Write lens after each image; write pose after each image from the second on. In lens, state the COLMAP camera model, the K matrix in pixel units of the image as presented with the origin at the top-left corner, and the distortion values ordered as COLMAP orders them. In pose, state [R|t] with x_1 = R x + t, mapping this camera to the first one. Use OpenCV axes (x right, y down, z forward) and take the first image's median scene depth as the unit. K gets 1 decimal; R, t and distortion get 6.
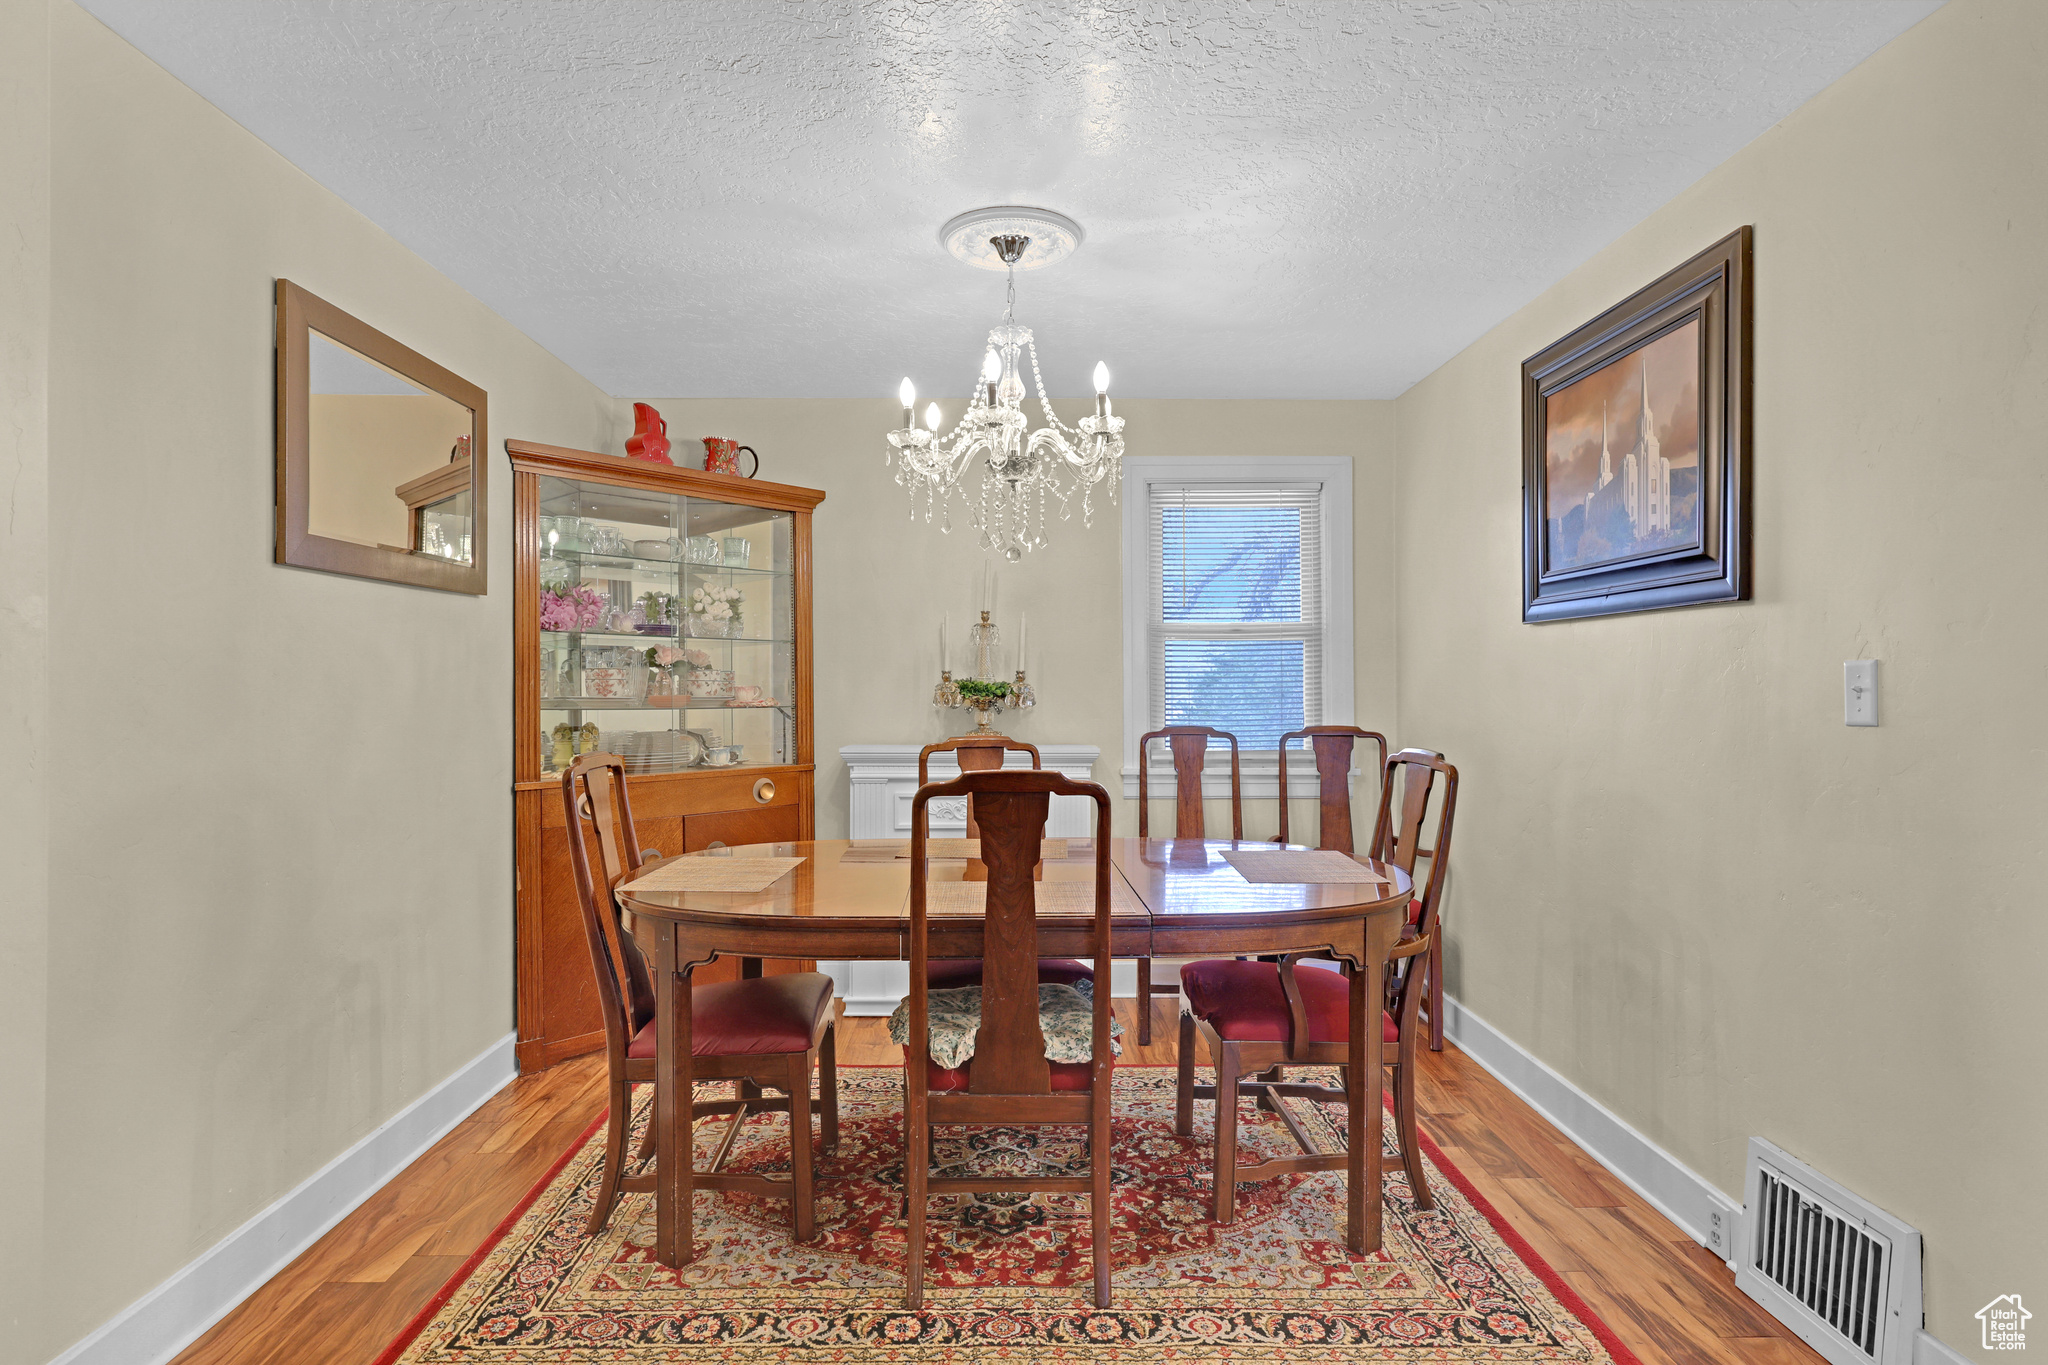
lens RADIAL K [[1073.5, 0, 1024.0], [0, 1073.5, 682.5], [0, 0, 1]] dist [0.000411, 0.000176]
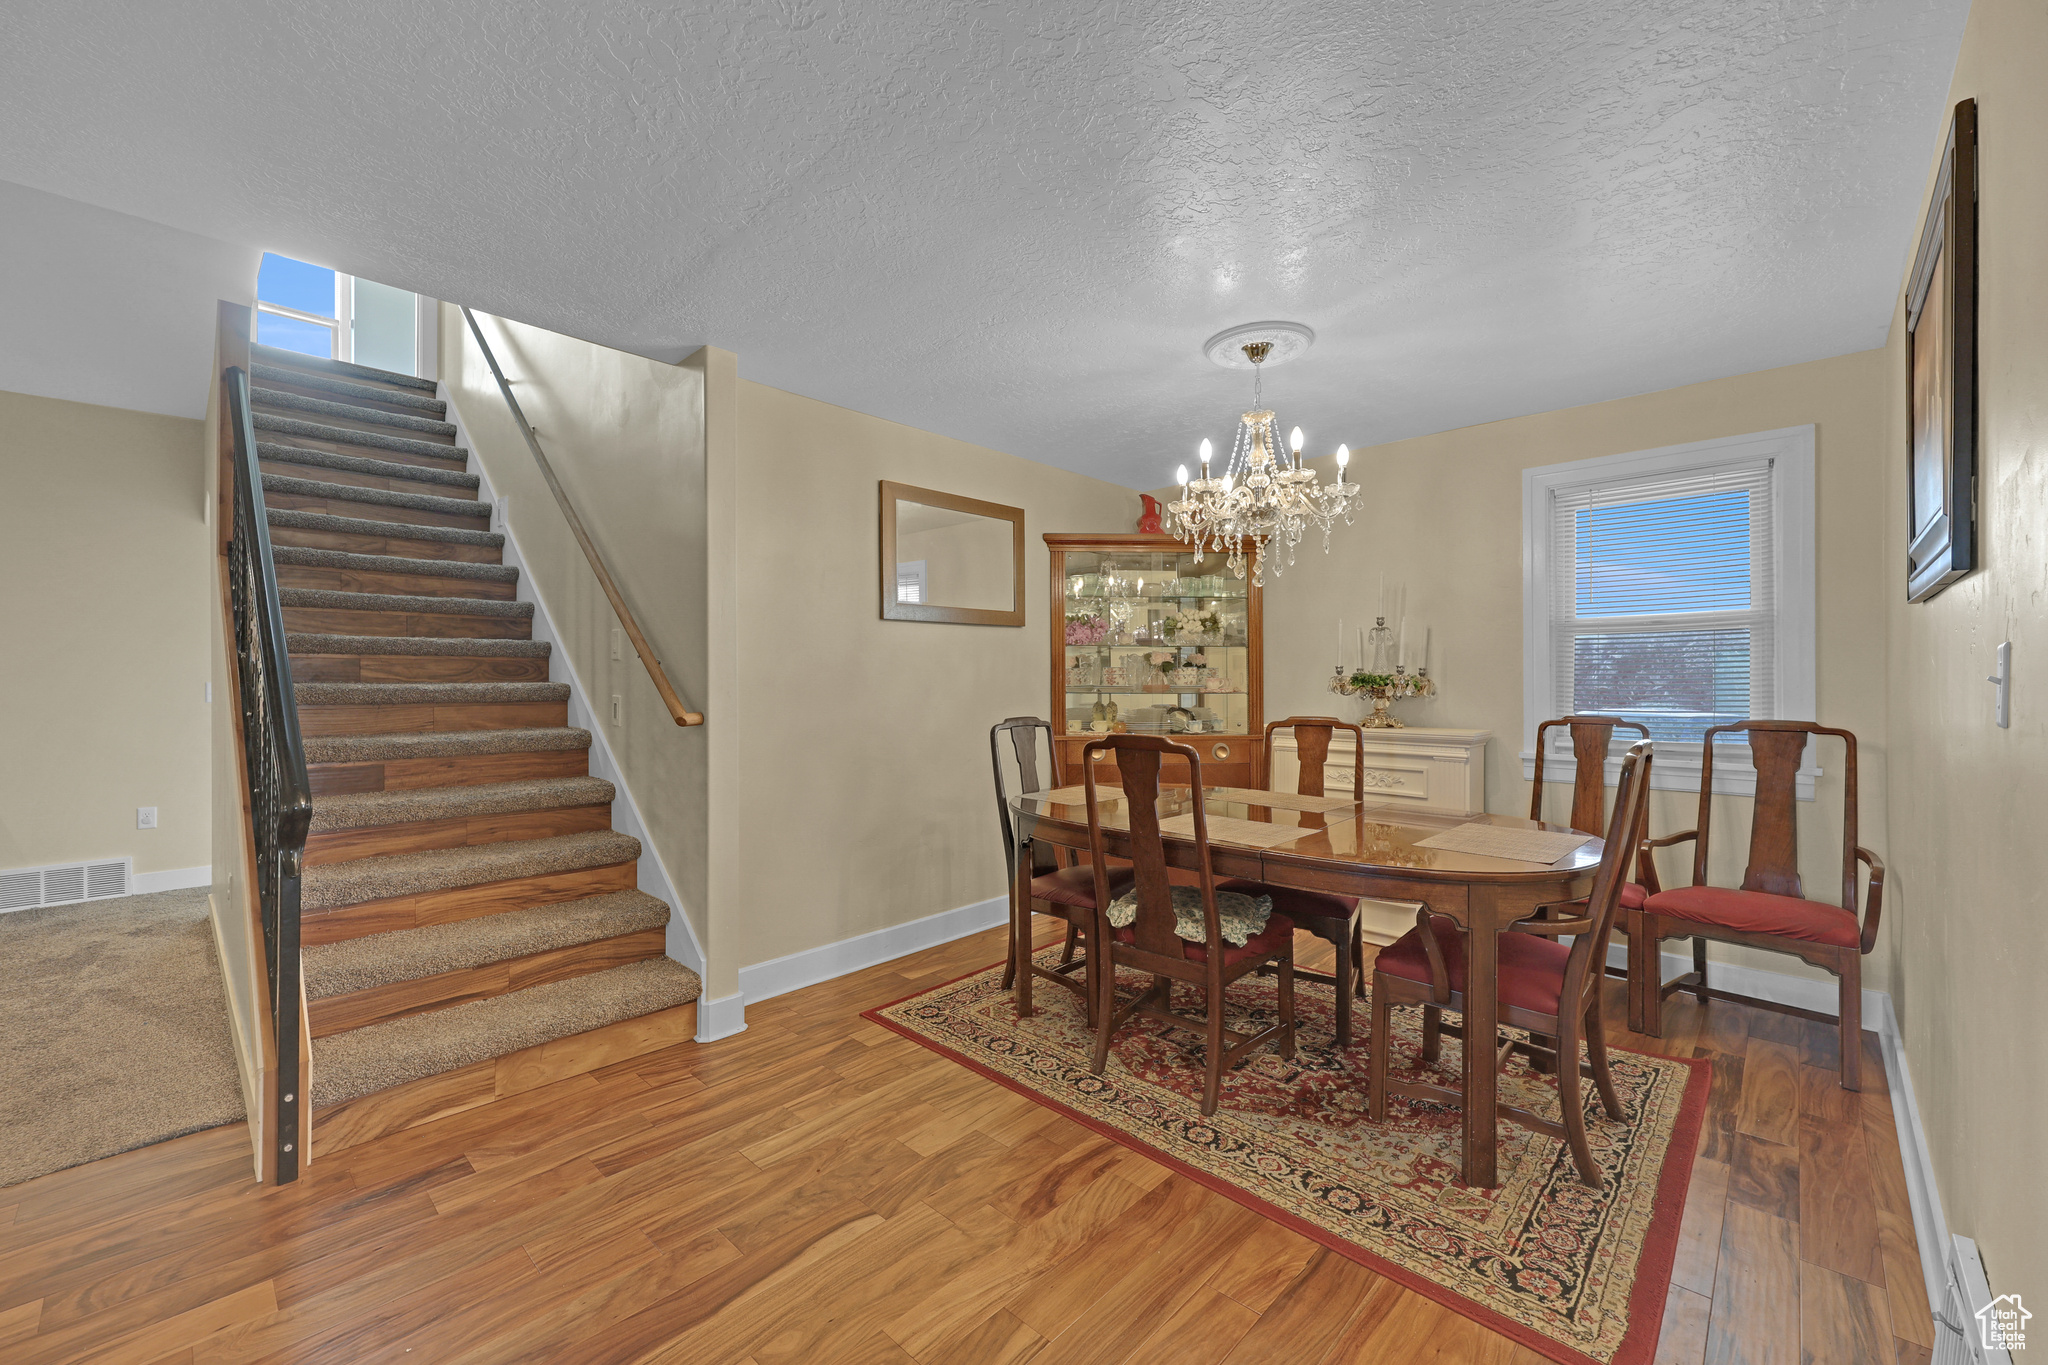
lens RADIAL K [[824.1, 0, 1024.0], [0, 824.1, 682.5], [0, 0, 1]] dist [0.000159, -0.000120]
pose [[0.710894, 0.001481, -0.703297, 0.506538], [0.003262, 0.999980, 0.005403, 0.002779], [0.703291, -0.006135, 0.710875, 0.057495]]
